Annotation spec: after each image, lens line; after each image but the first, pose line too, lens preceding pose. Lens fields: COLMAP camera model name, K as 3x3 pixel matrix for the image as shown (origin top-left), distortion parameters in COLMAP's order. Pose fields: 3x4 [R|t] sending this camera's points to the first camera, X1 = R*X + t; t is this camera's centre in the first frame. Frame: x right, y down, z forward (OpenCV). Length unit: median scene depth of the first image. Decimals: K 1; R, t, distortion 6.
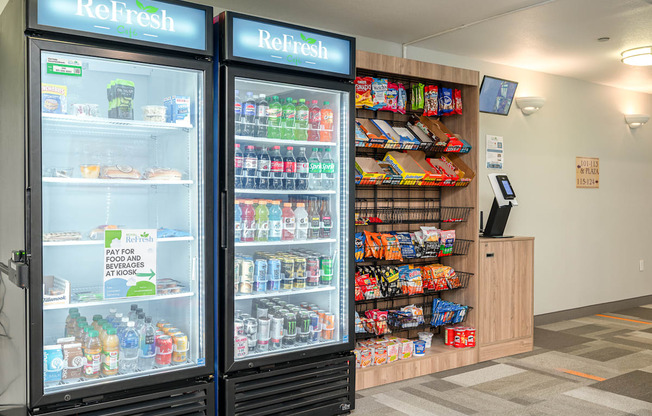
lens RADIAL K [[617.3, 0, 326.0], [0, 617.3, 208.0], [0, 0, 1]] dist [0.004759, 0.001732]
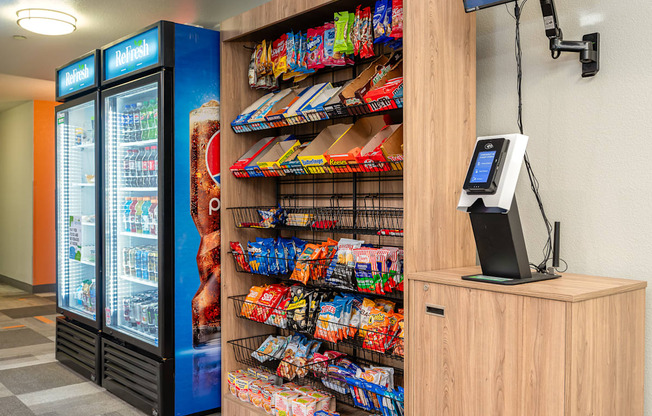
lens RADIAL K [[617.3, 0, 326.0], [0, 617.3, 208.0], [0, 0, 1]] dist [0.004759, 0.001732]
pose [[0.091637, 0.020397, -0.995584, 0.799183], [-0.012520, 0.999735, 0.019330, -0.013709], [0.995714, 0.010694, 0.091868, 0.937730]]
